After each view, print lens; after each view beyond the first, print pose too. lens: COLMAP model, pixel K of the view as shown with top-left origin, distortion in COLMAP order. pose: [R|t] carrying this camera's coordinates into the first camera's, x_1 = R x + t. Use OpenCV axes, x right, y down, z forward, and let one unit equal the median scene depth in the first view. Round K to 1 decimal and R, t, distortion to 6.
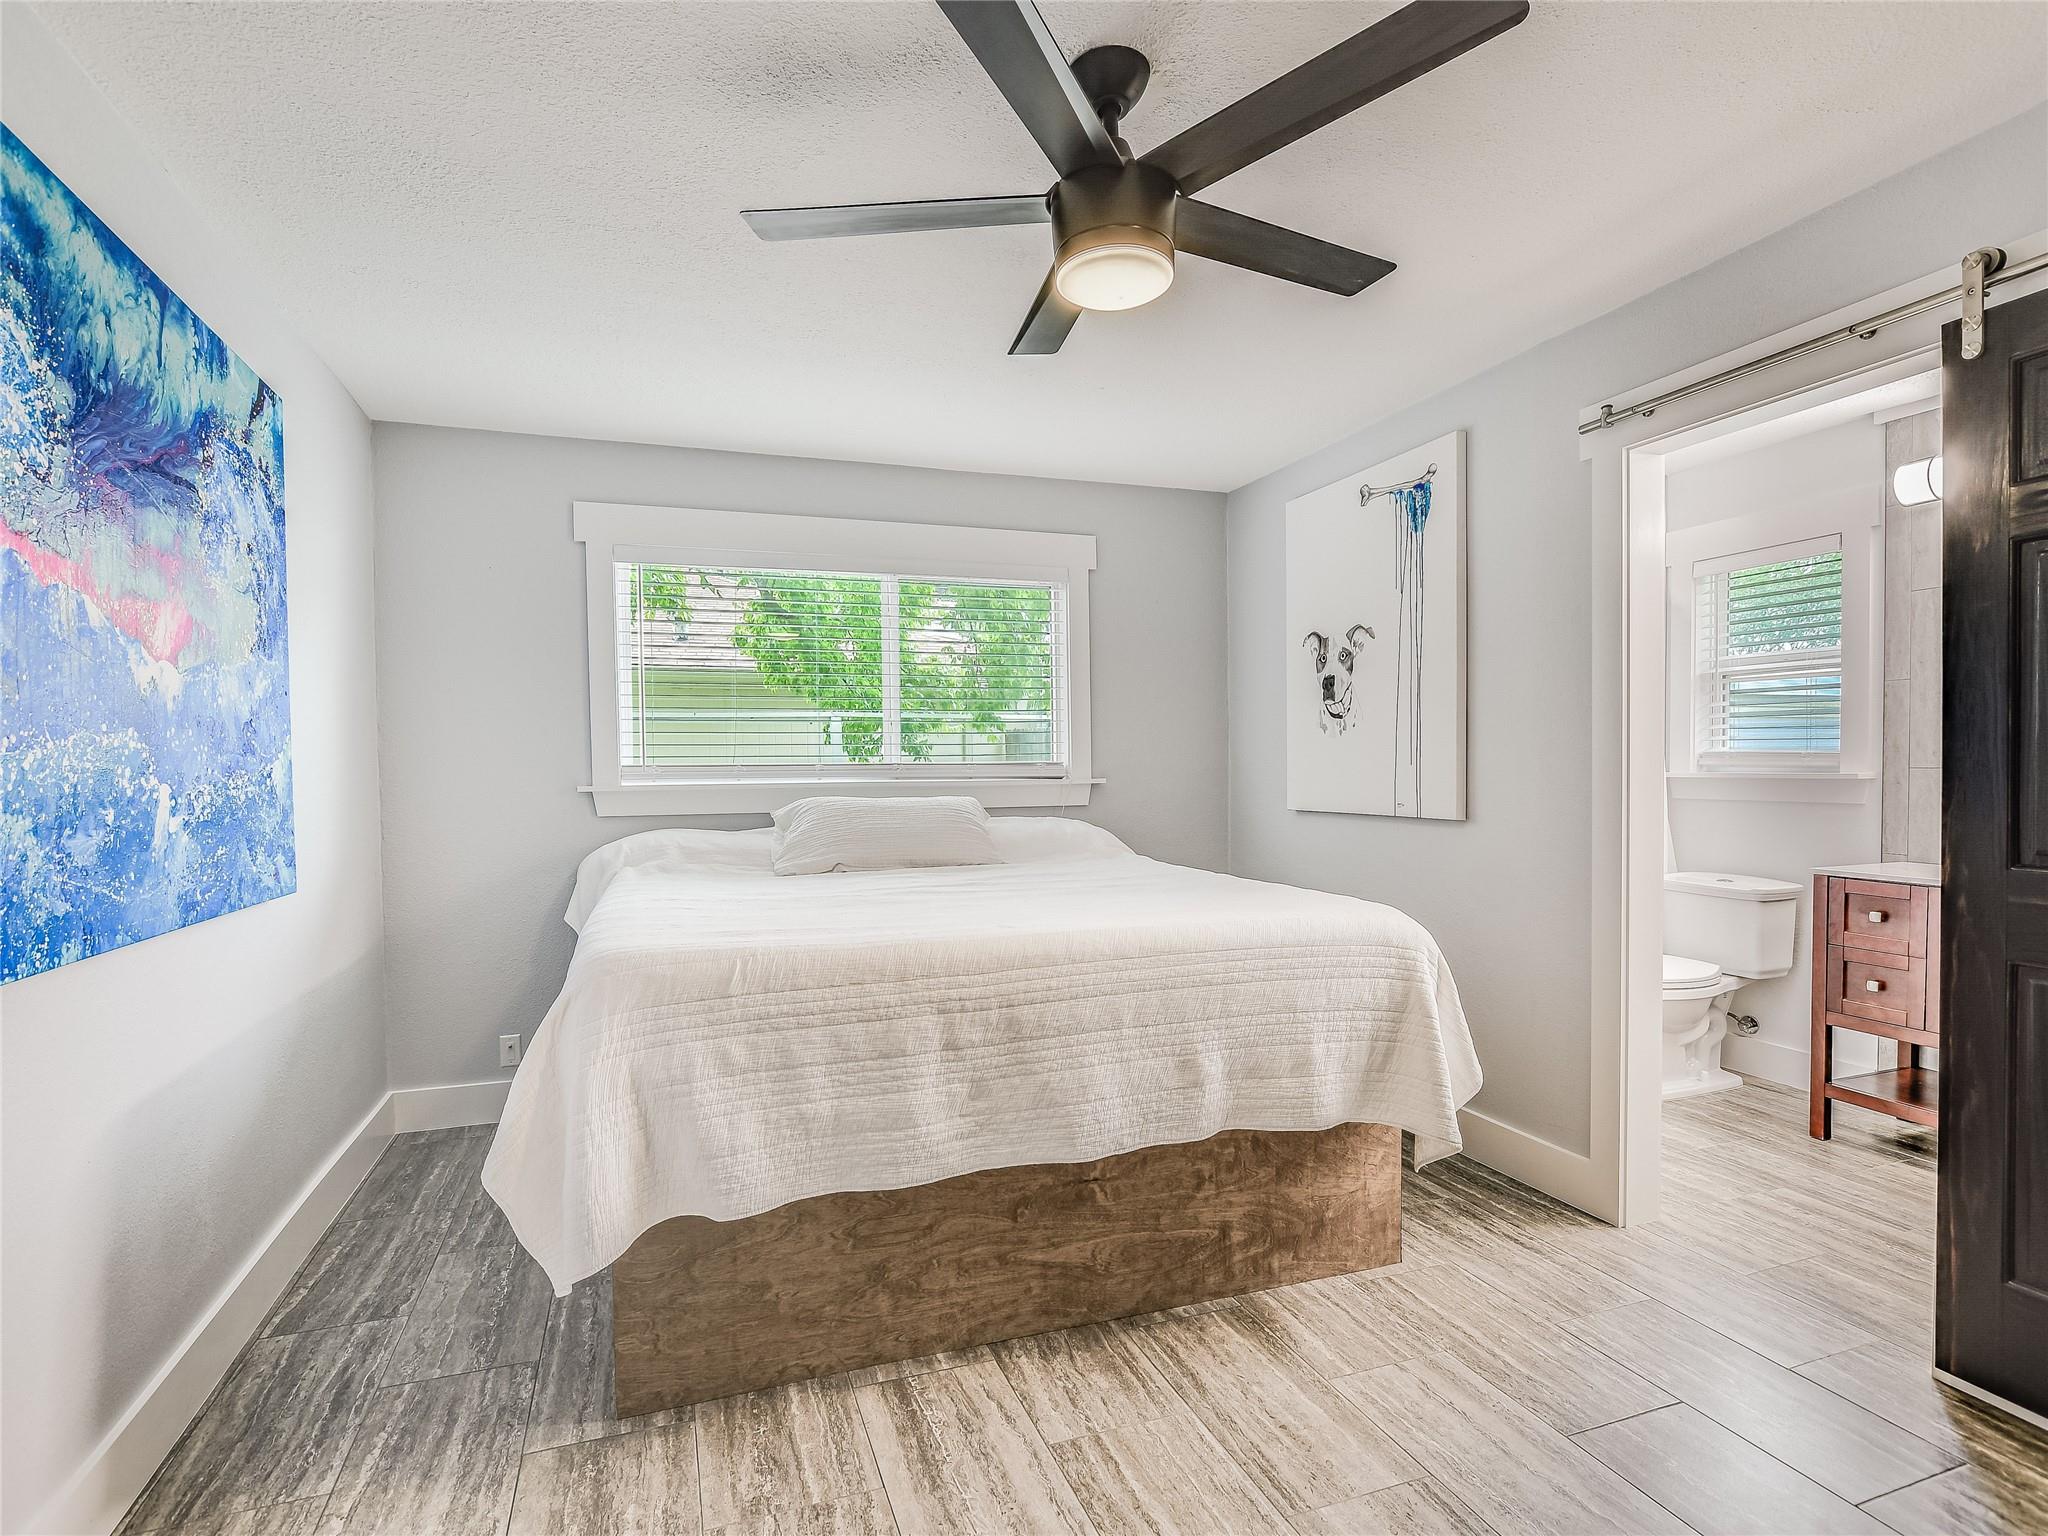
lens RADIAL K [[1015.2, 0, 1019.9], [0, 1015.2, 769.0], [0, 0, 1]] dist [-0.015225, 0.000177]
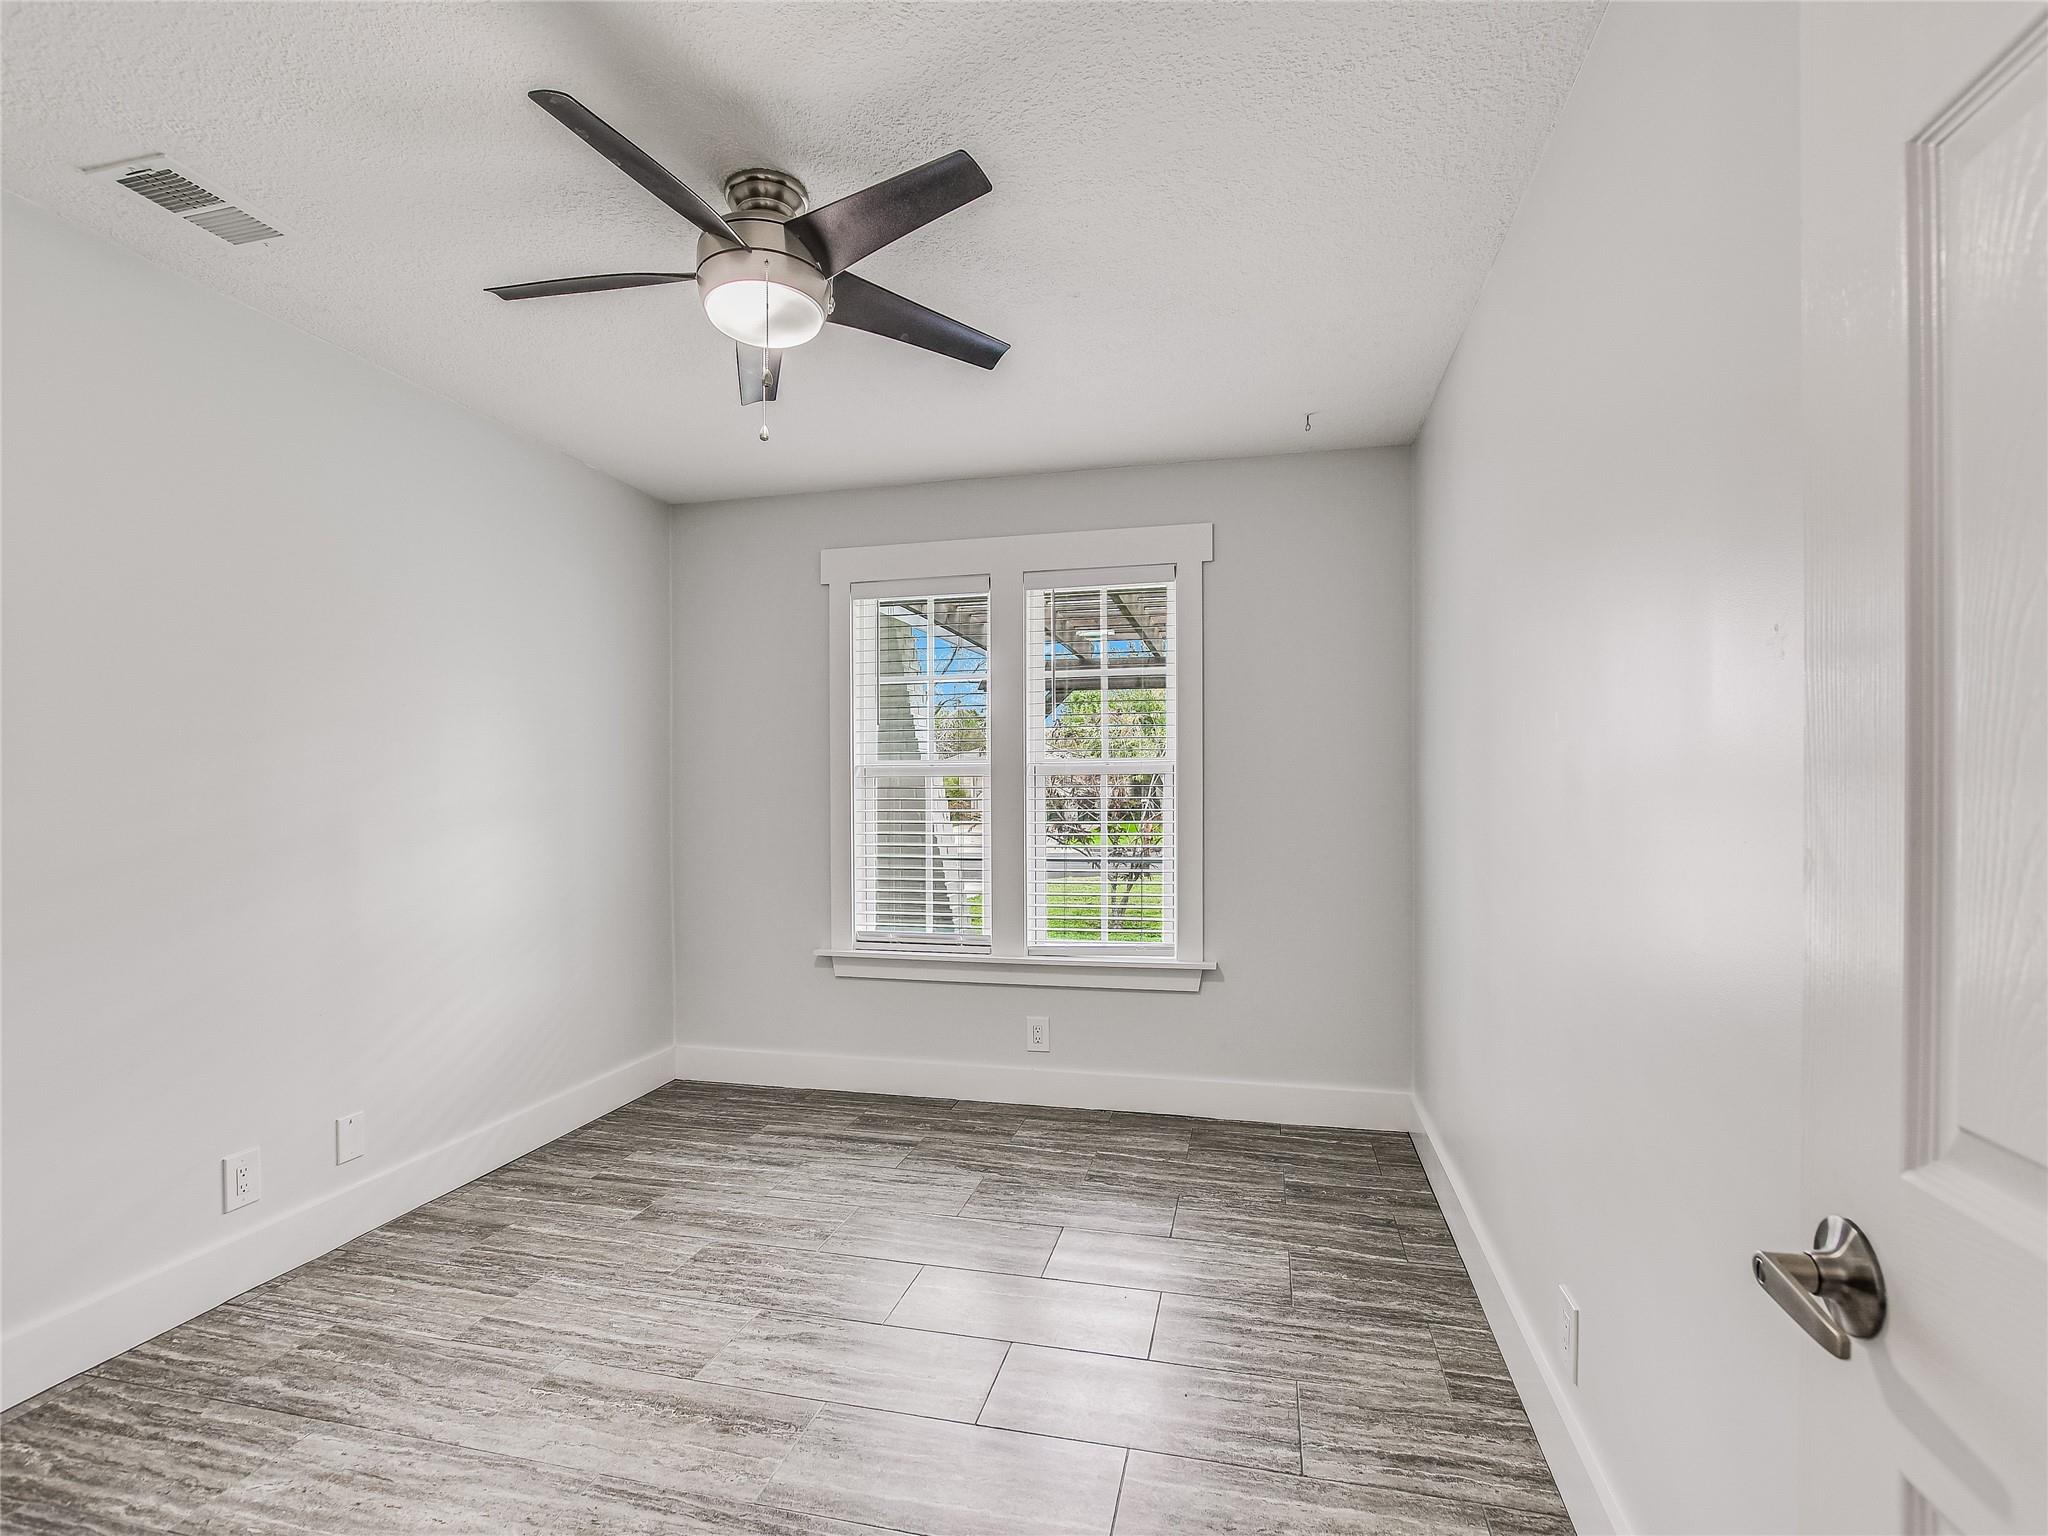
lens RADIAL K [[1015.2, 0, 1019.9], [0, 1015.2, 769.0], [0, 0, 1]] dist [-0.015225, 0.000177]
pose [[0.552143, 0.017991, 0.833555, -0.173208], [-0.004013, 0.999813, -0.018921, 0.004722], [-0.833740, 0.007102, 0.552112, 0.061634]]
